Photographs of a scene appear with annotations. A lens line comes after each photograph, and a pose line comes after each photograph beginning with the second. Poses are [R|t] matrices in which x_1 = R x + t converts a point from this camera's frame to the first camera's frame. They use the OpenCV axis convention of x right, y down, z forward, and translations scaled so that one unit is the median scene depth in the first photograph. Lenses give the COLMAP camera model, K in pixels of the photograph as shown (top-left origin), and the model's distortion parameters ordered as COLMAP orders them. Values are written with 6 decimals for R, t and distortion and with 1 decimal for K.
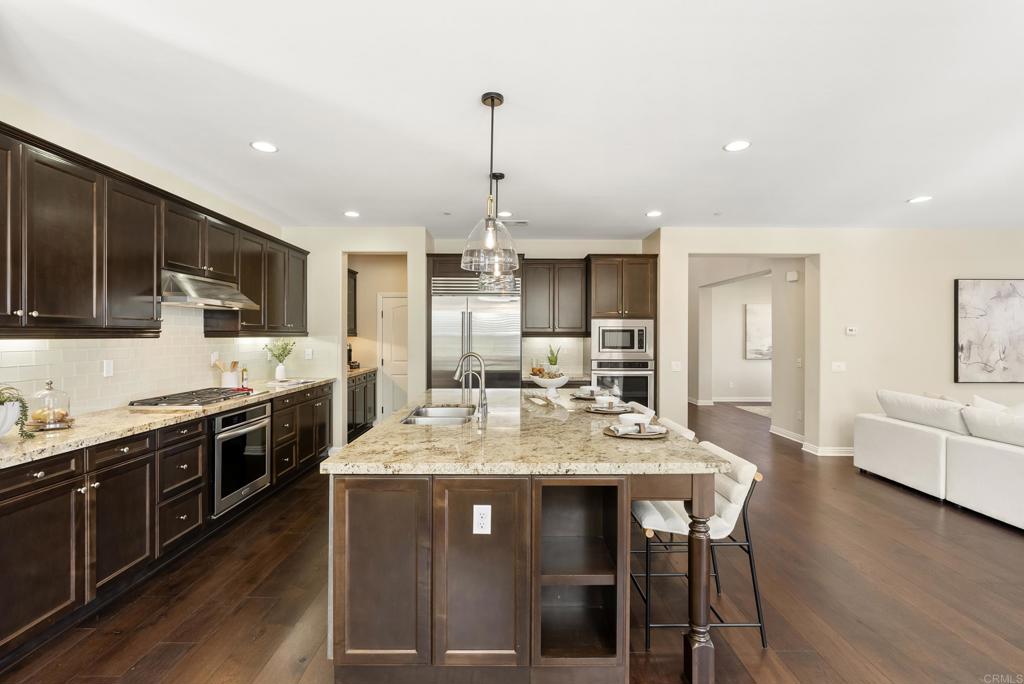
lens RADIAL K [[464.7, 0, 511.1], [0, 464.7, 338.3], [0, 0, 1]] dist [-0.009943, 0.005199]
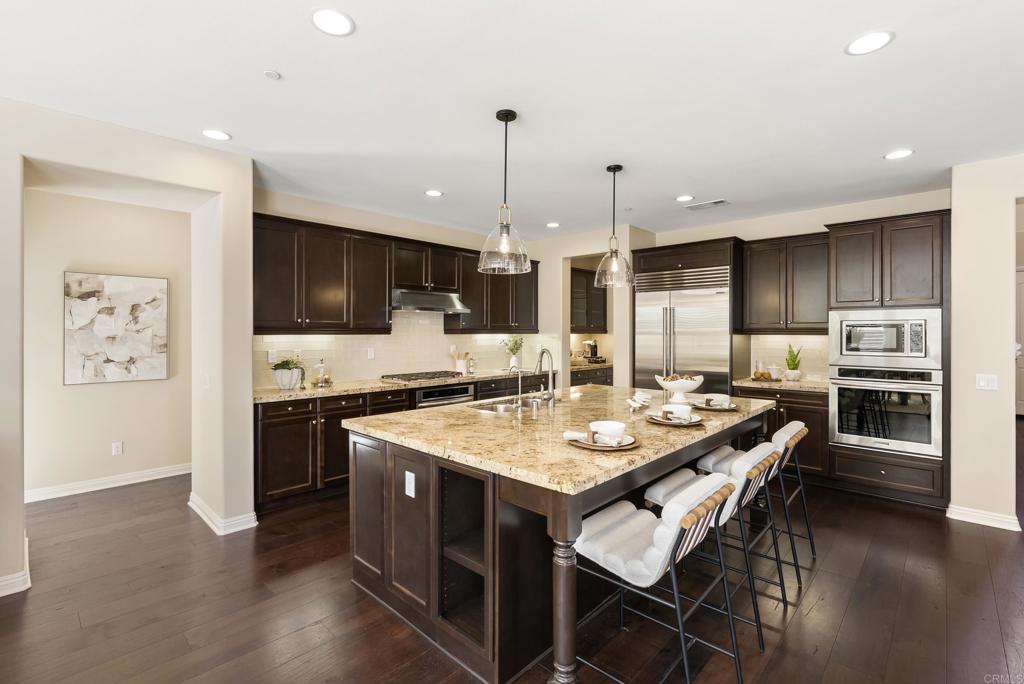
lens RADIAL K [[464.7, 0, 509.7], [0, 464.7, 333.2], [0, 0, 1]] dist [-0.009943, 0.005199]
pose [[0.721656, 0.001065, -0.692251, 0.323911], [-0.003765, 0.999990, -0.002387, -0.001513], [0.692241, 0.004329, 0.721653, 0.100132]]
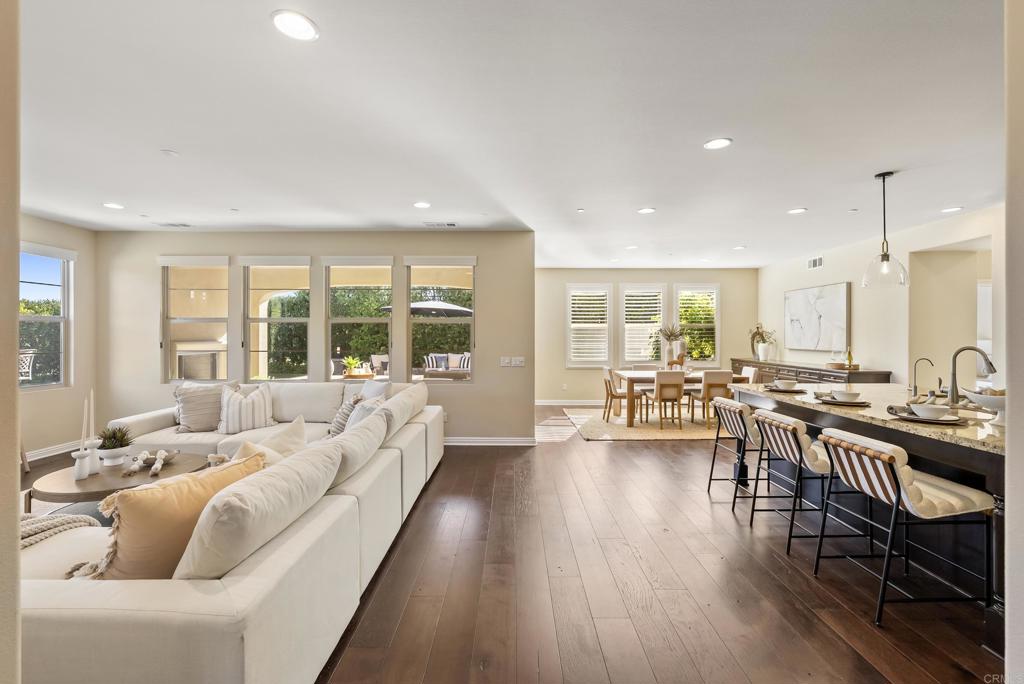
lens RADIAL K [[464.7, 0, 511.6], [0, 464.7, 334.7], [0, 0, 1]] dist [-0.009943, 0.005199]
pose [[-0.999981, -0.002624, 0.005521, 0.527646], [-0.002592, 0.999980, 0.005700, 0.000050], [-0.005536, 0.005685, -0.999969, 1.139183]]
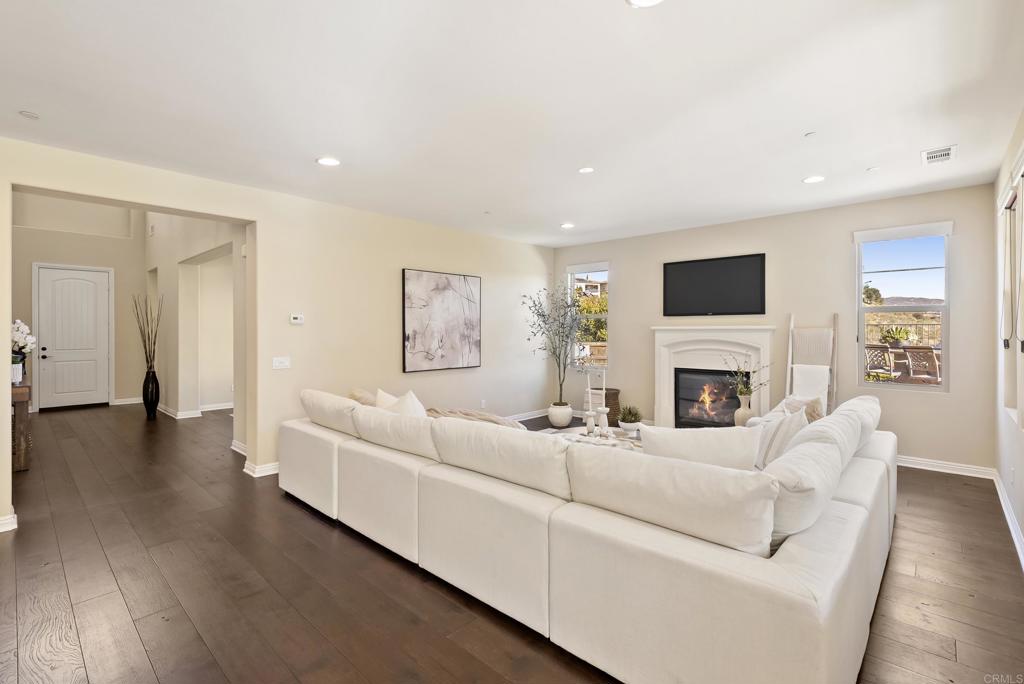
lens RADIAL K [[464.7, 0, 516.7], [0, 464.7, 331.3], [0, 0, 1]] dist [-0.009943, 0.005199]
pose [[0.678031, -0.006024, 0.735009, 0.392521], [0.008276, 0.999966, 0.000562, 0.008645], [-0.734987, 0.005702, 0.678057, 0.142032]]
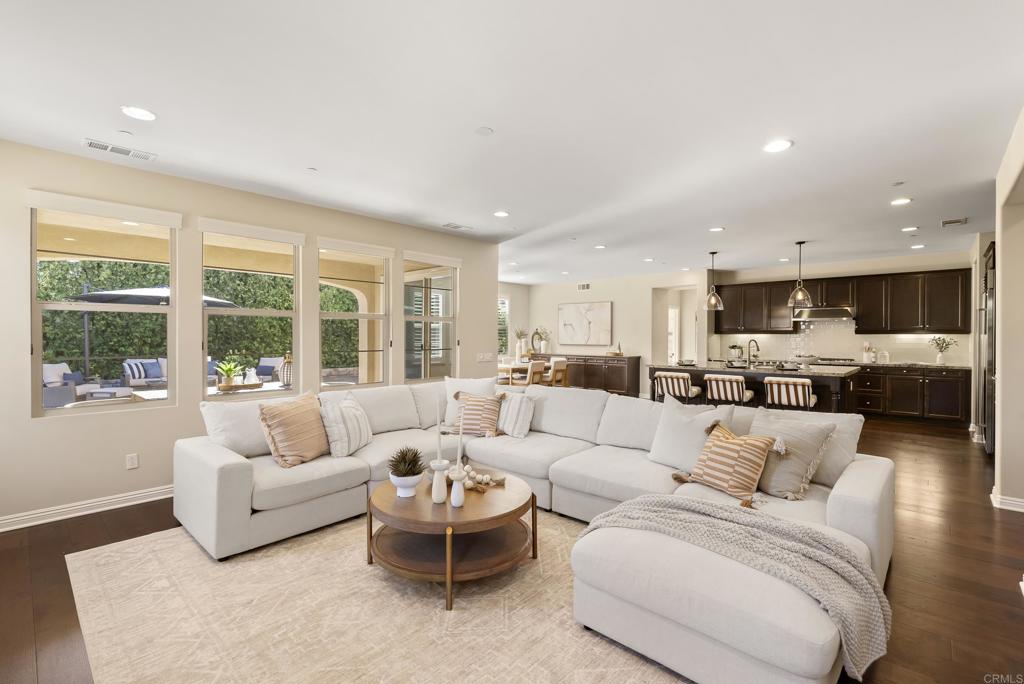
lens RADIAL K [[464.7, 0, 510.3], [0, 464.7, 337.4], [0, 0, 1]] dist [-0.009943, 0.005199]
pose [[-0.682821, -0.001237, -0.730585, 1.365184], [-0.008147, 0.999949, 0.005921, 0.009256], [0.730541, 0.009995, -0.682796, 0.941614]]
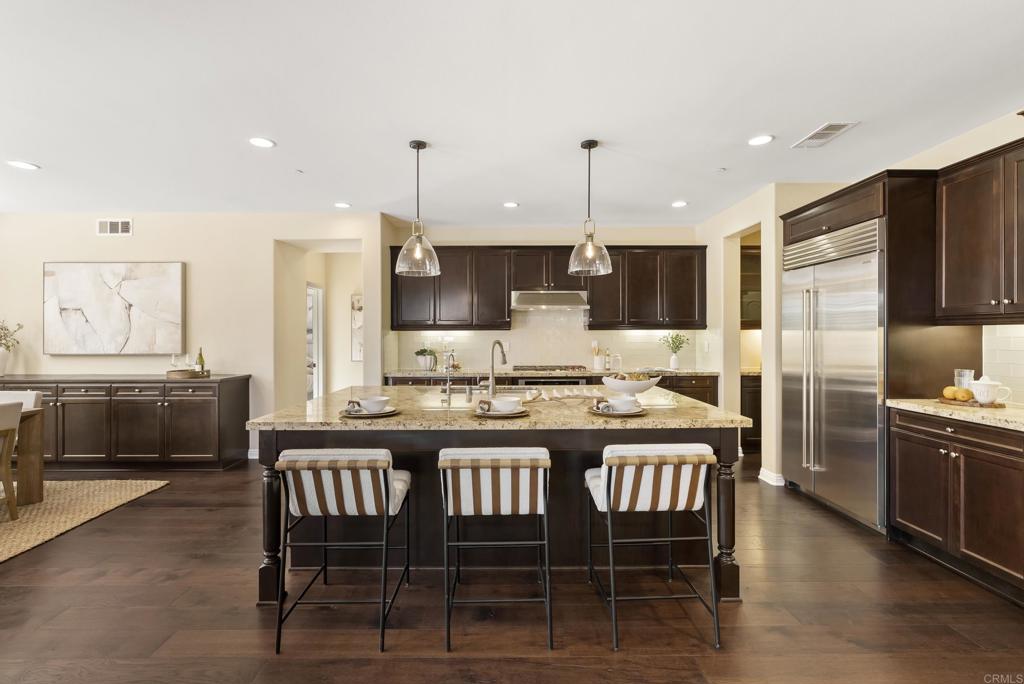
lens RADIAL K [[464.7, 0, 507.5], [0, 464.7, 335.5], [0, 0, 1]] dist [-0.009943, 0.005199]
pose [[-0.000783, 0.000282, -1.000000, 0.572870], [-0.002755, 0.999996, 0.000284, 0.010526], [0.999996, 0.002755, -0.000782, 0.565673]]
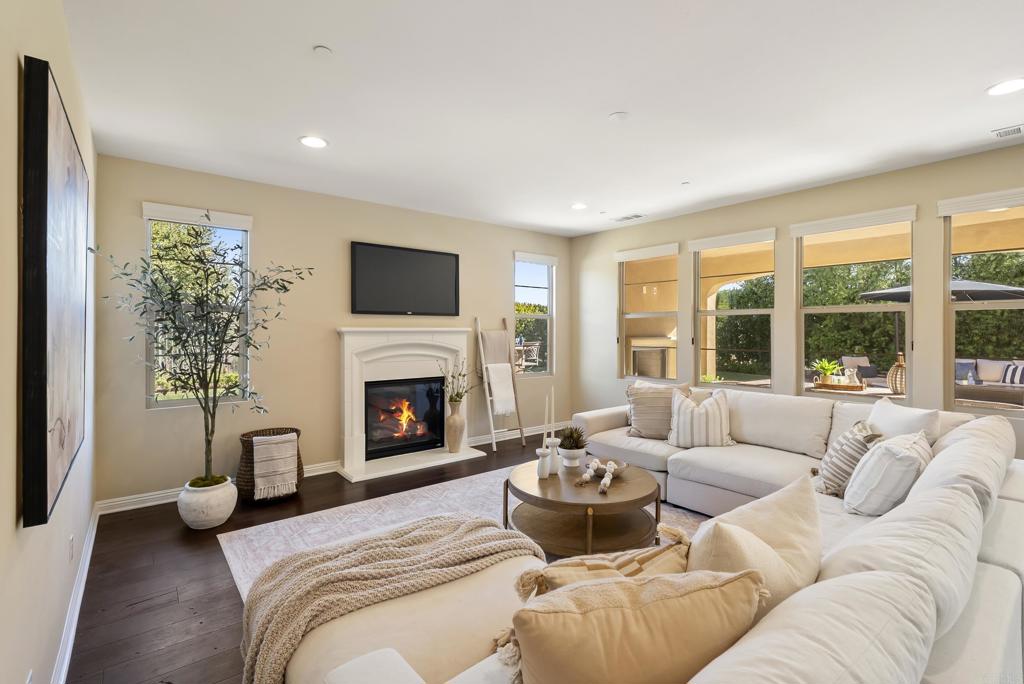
lens RADIAL K [[464.7, 0, 509.5], [0, 464.7, 333.7], [0, 0, 1]] dist [-0.009943, 0.005199]
pose [[-0.624599, -0.007369, 0.780911, 0.648435], [0.002856, 0.999927, 0.011719, 0.003011], [-0.780941, 0.009550, -0.624532, 0.956658]]
